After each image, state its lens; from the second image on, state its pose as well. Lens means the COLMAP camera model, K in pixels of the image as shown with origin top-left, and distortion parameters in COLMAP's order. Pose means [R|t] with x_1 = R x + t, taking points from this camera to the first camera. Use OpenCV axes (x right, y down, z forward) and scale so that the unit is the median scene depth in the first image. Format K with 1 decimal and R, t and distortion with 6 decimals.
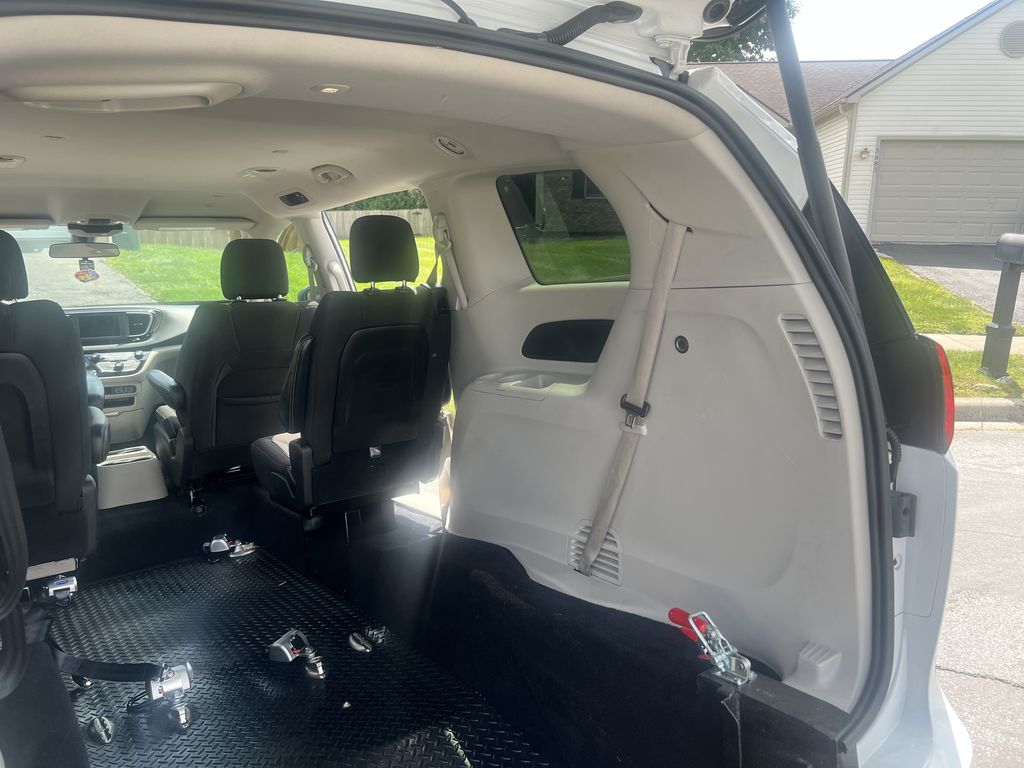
lens RADIAL K [[770.4, 0, 518.3], [0, 770.4, 382.6], [0, 0, 1]] dist [0.047180, -0.059618]
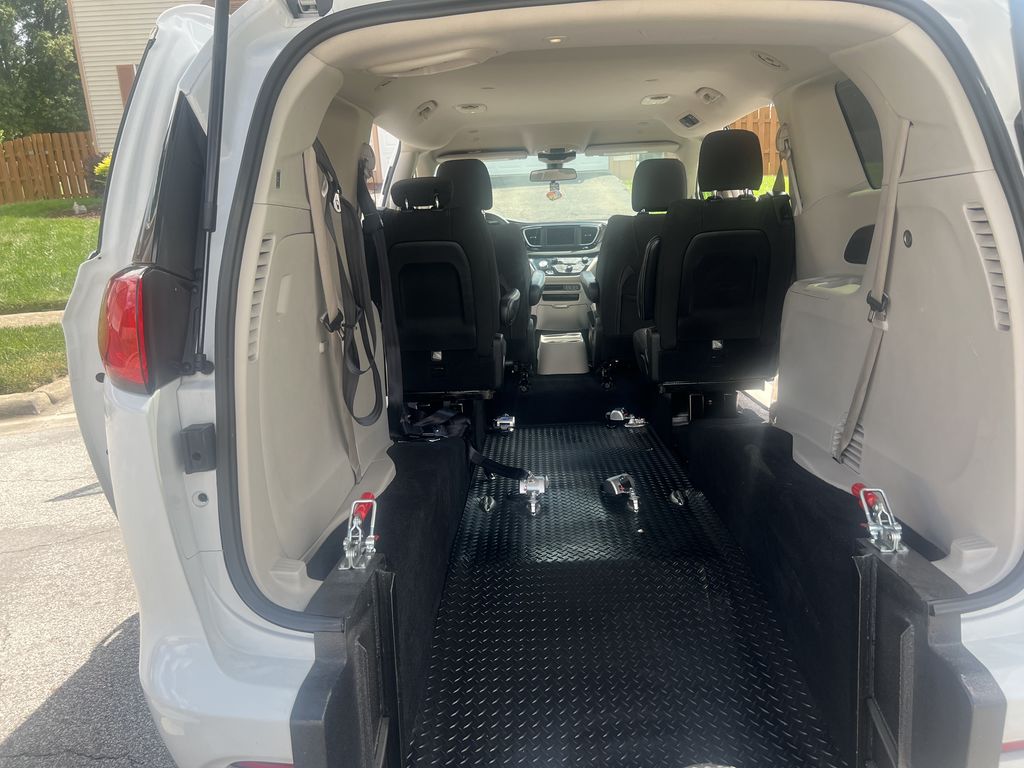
lens RADIAL K [[770.4, 0, 522.1], [0, 770.4, 386.2], [0, 0, 1]] dist [0.047180, -0.059618]
pose [[0.796125, 0.129487, -0.591116, 0.264511], [-0.073110, 0.990264, 0.118456, 0.036170], [0.600699, -0.051089, 0.797841, -0.085231]]
